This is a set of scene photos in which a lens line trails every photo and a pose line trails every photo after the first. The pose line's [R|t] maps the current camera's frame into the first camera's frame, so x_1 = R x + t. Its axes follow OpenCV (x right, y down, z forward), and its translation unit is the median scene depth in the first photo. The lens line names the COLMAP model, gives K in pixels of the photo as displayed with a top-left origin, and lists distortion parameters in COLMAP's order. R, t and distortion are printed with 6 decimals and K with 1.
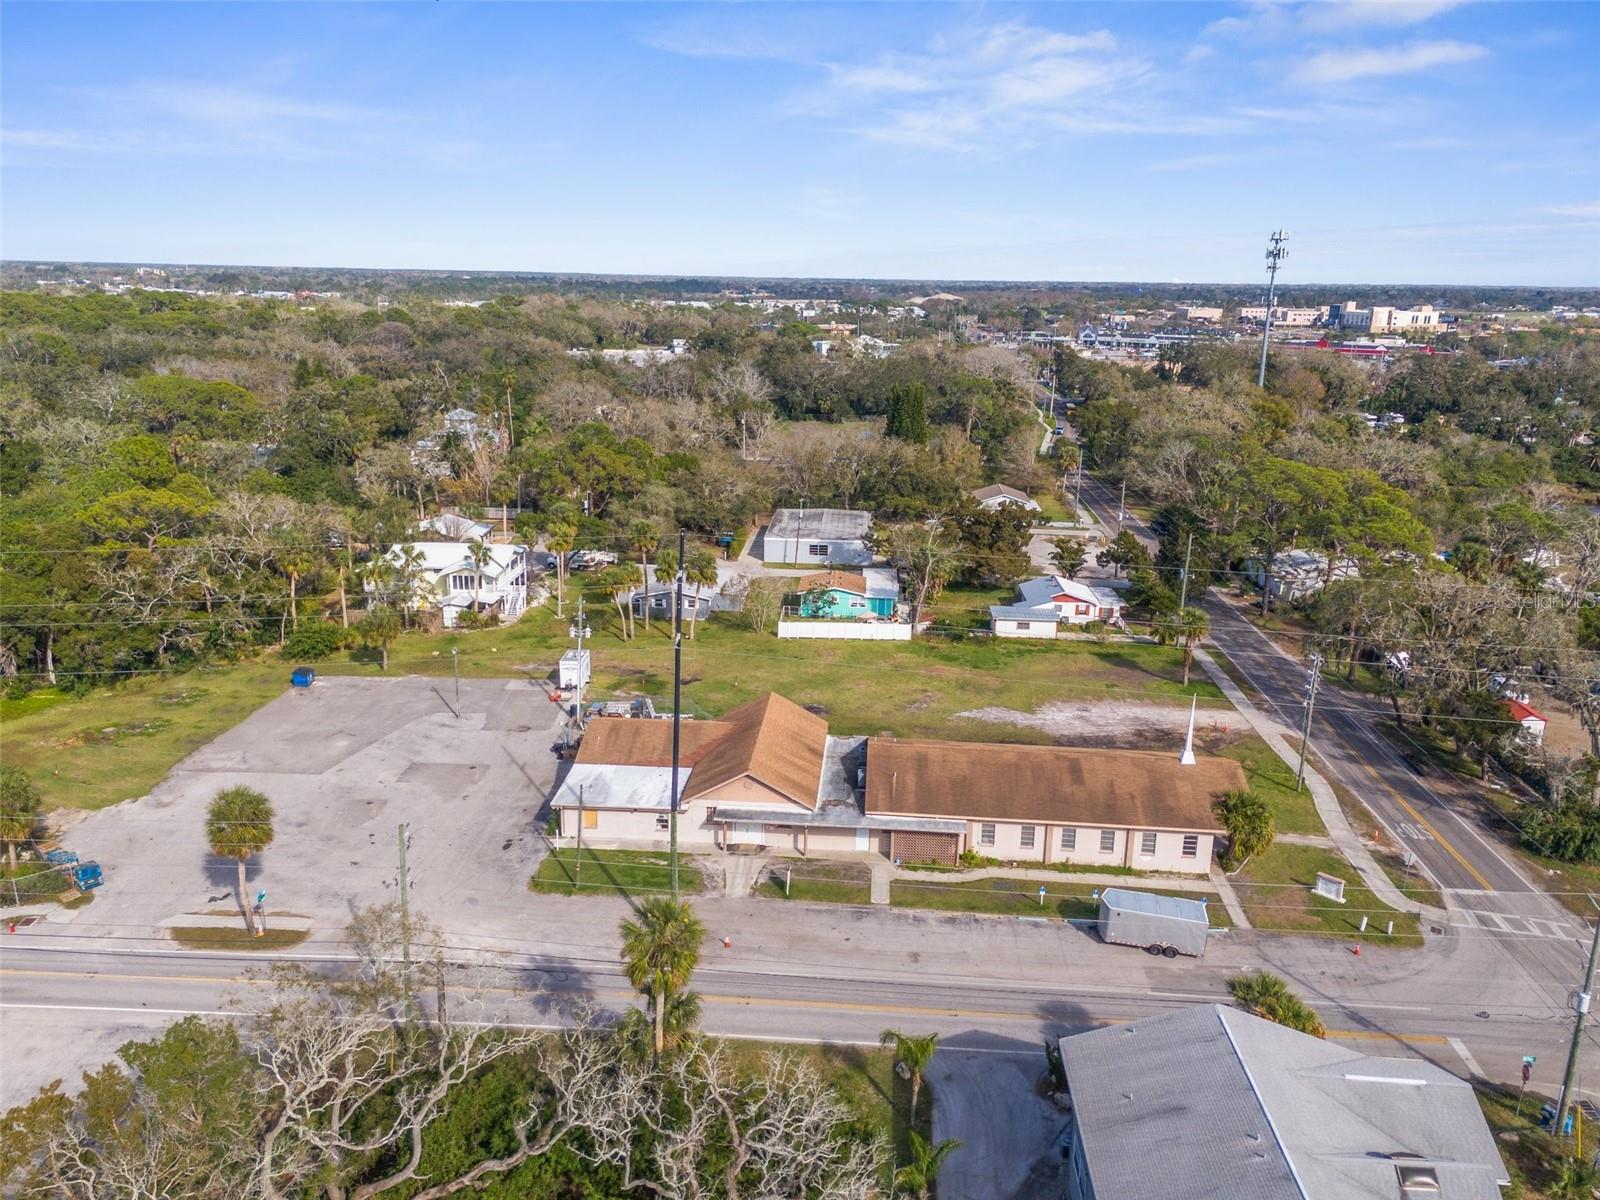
lens RADIAL K [[1176.7, 0, 810.0], [0, 1176.7, 575.3], [0, 0, 1]] dist [0.067170, -0.060089]
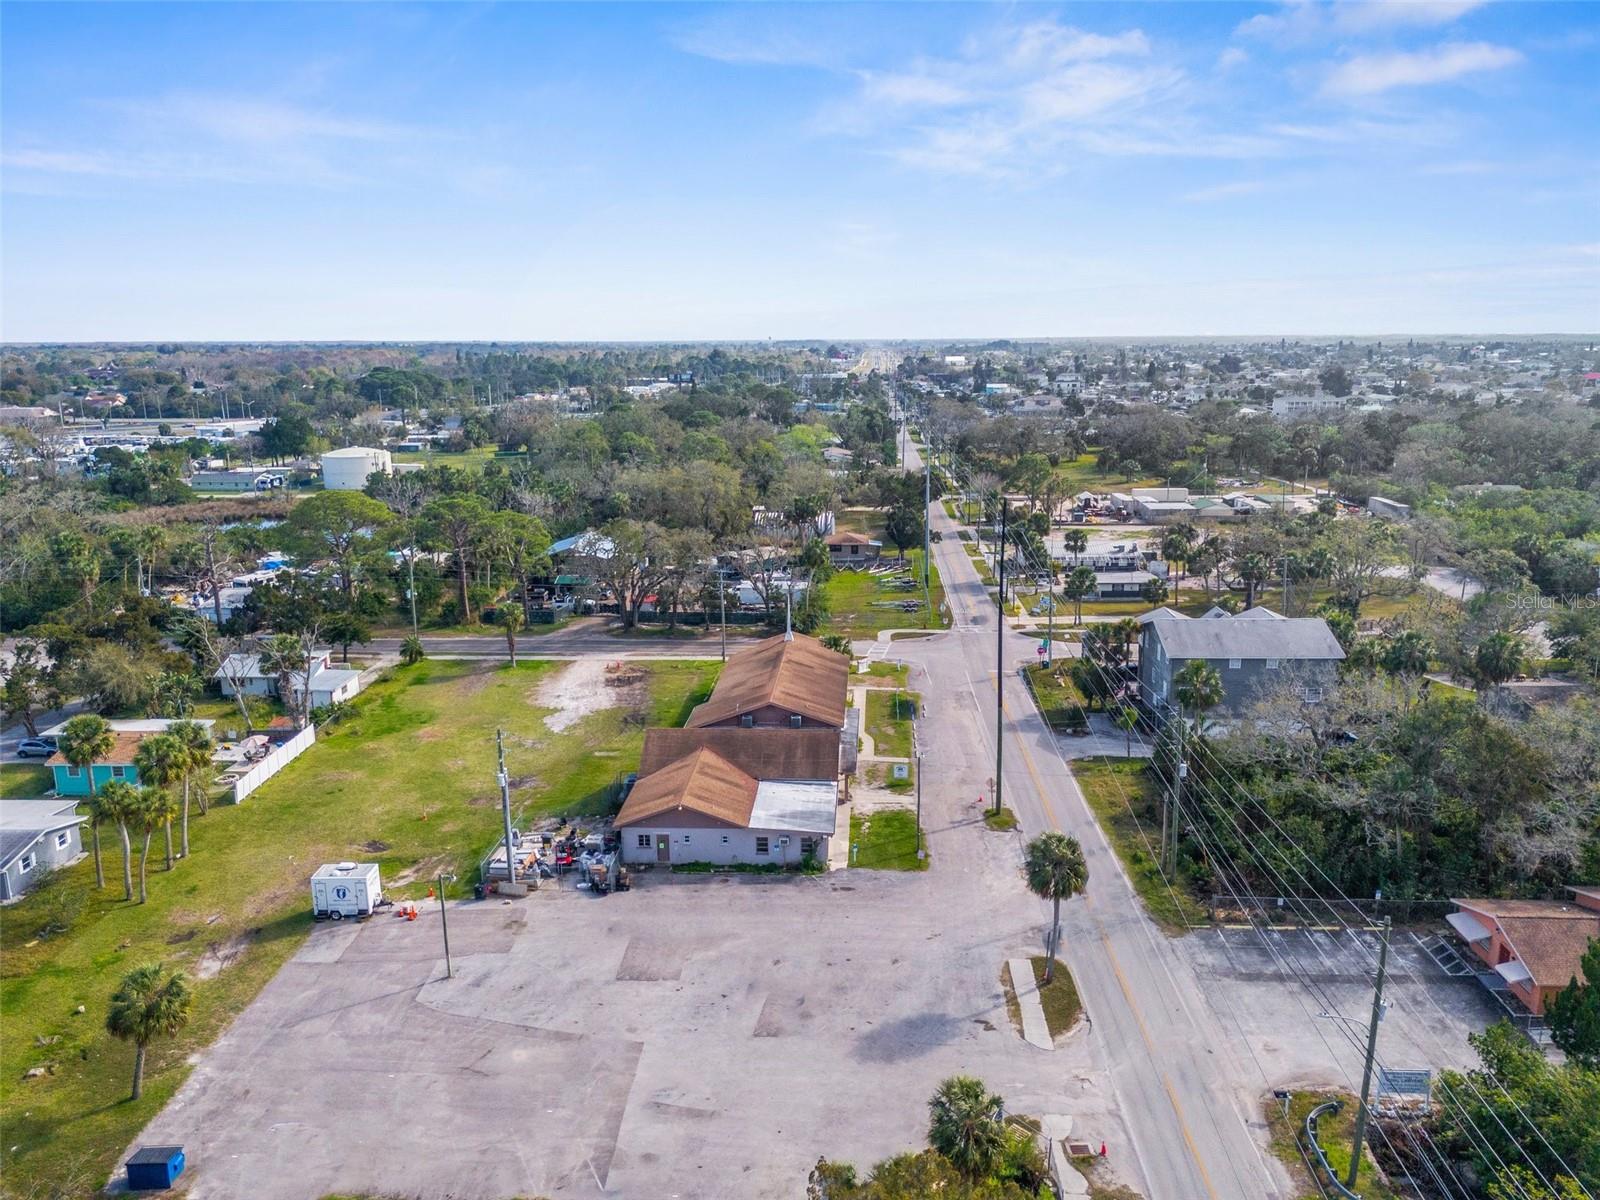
lens RADIAL K [[1176.7, 0, 810.0], [0, 1176.7, 575.3], [0, 0, 1]] dist [0.067170, -0.060089]
pose [[-0.007396, -0.215374, 0.976504, -1.062859], [0.254014, 0.944094, 0.210150, -0.216426], [-0.967172, 0.249600, 0.047726, 0.831448]]
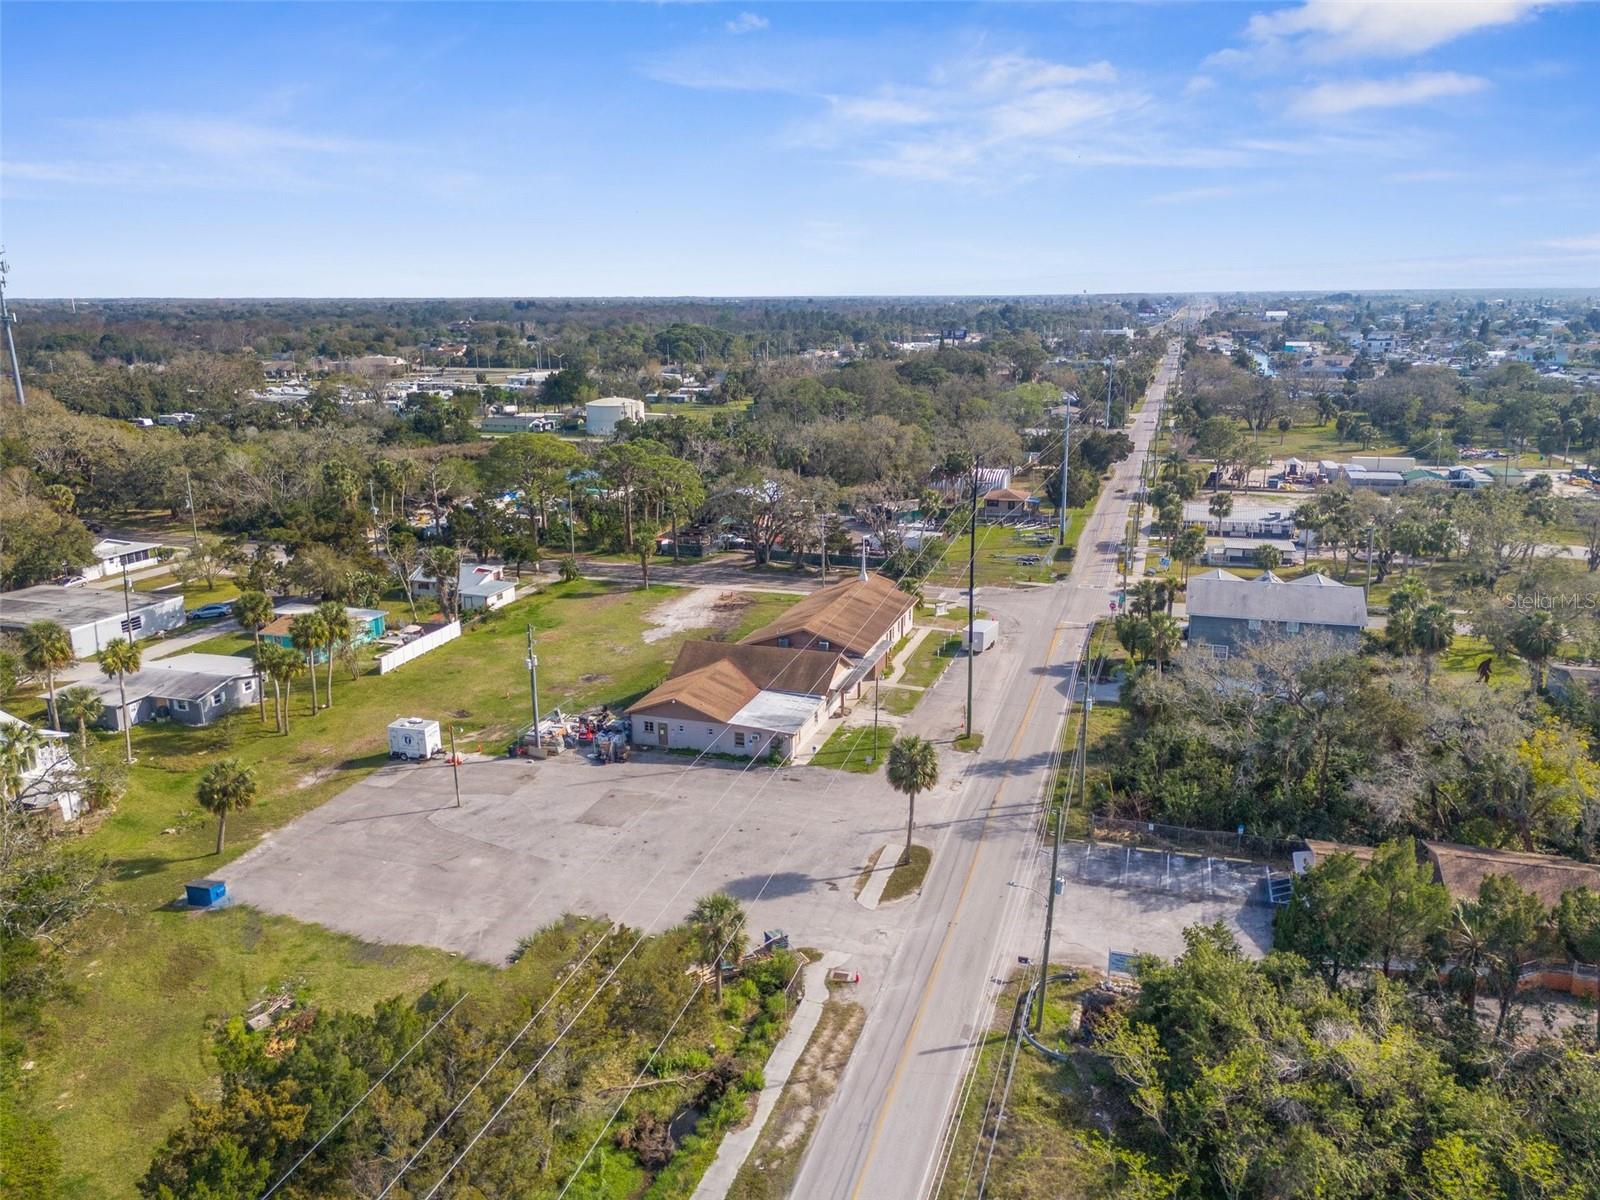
lens RADIAL K [[1167.2, 0, 808.8], [0, 1167.2, 599.3], [0, 0, 1]] dist [0.080644, -0.082217]
pose [[0.251703, -0.262656, 0.931481, -1.170581], [0.250570, 0.947337, 0.199418, -0.155447], [-0.934805, 0.183208, 0.304261, 0.543707]]
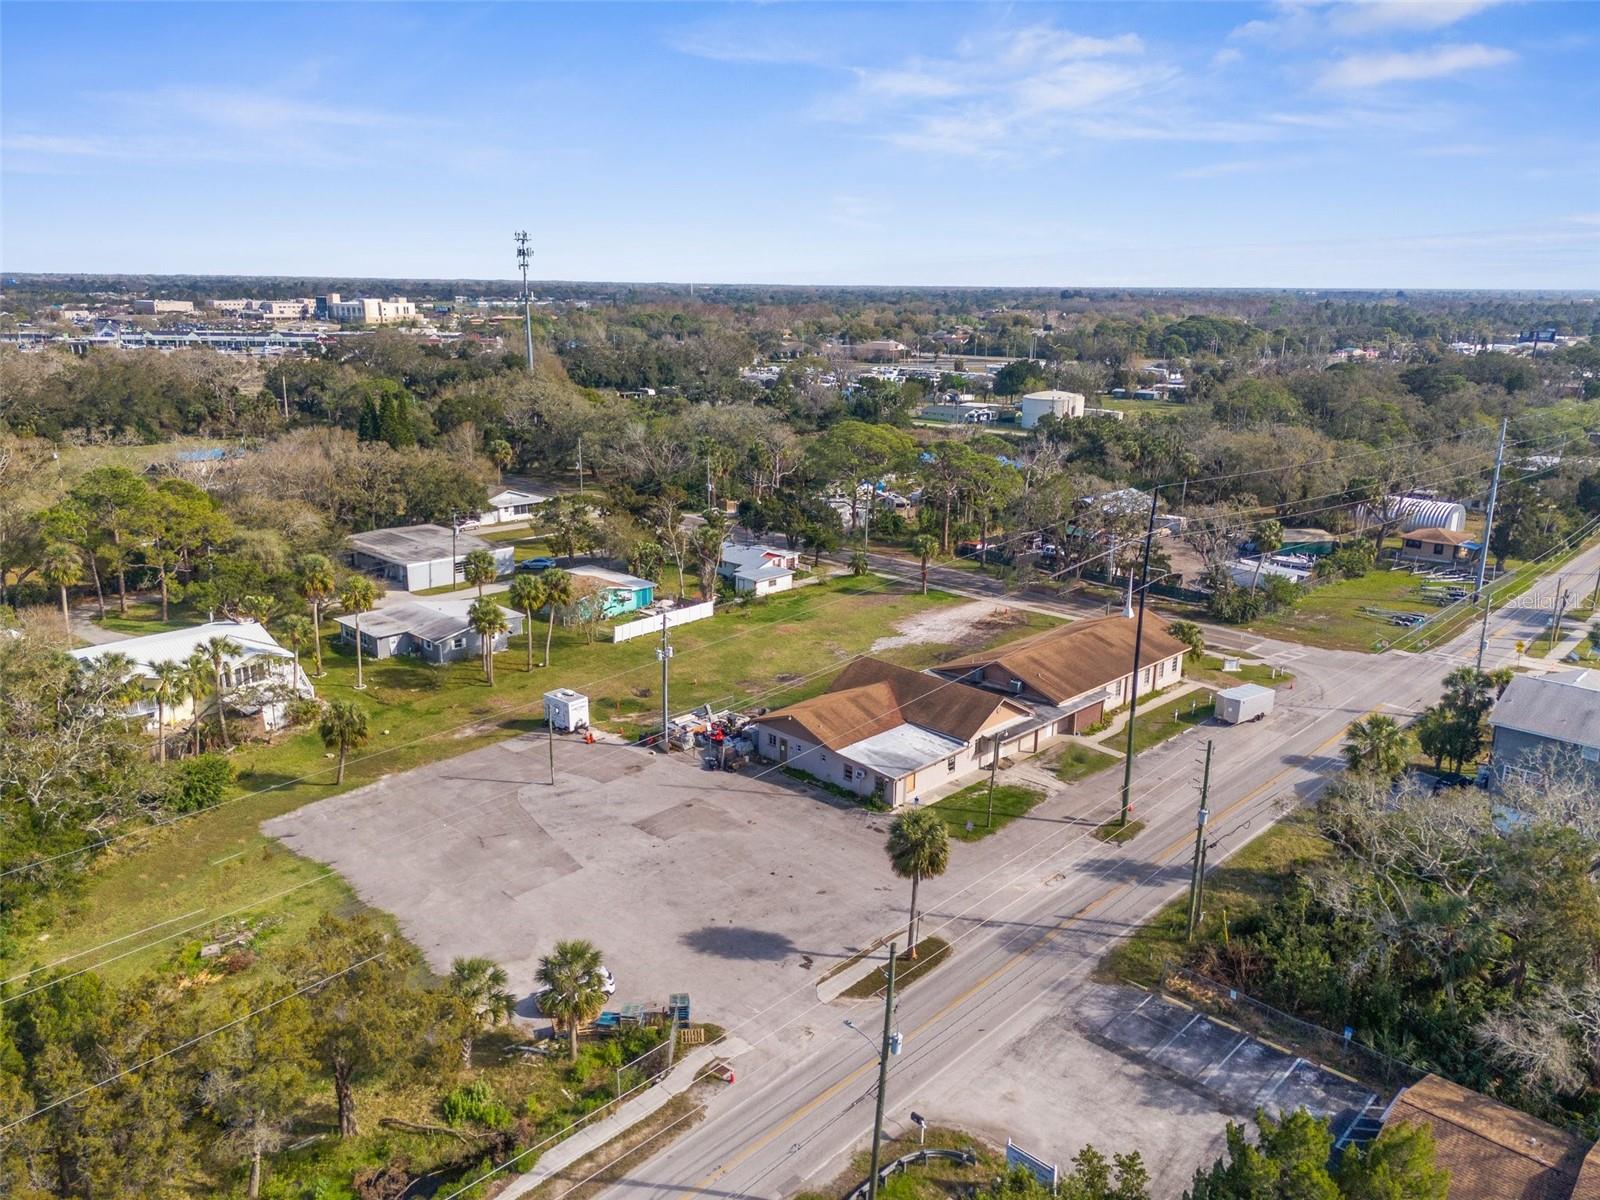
lens RADIAL K [[1176.7, 0, 810.0], [0, 1176.7, 575.3], [0, 0, 1]] dist [0.067170, -0.060089]
pose [[0.649697, -0.192585, 0.735394, -0.924044], [0.187399, 0.978098, 0.090584, -0.089018], [-0.736733, 0.078960, 0.671558, 0.296626]]
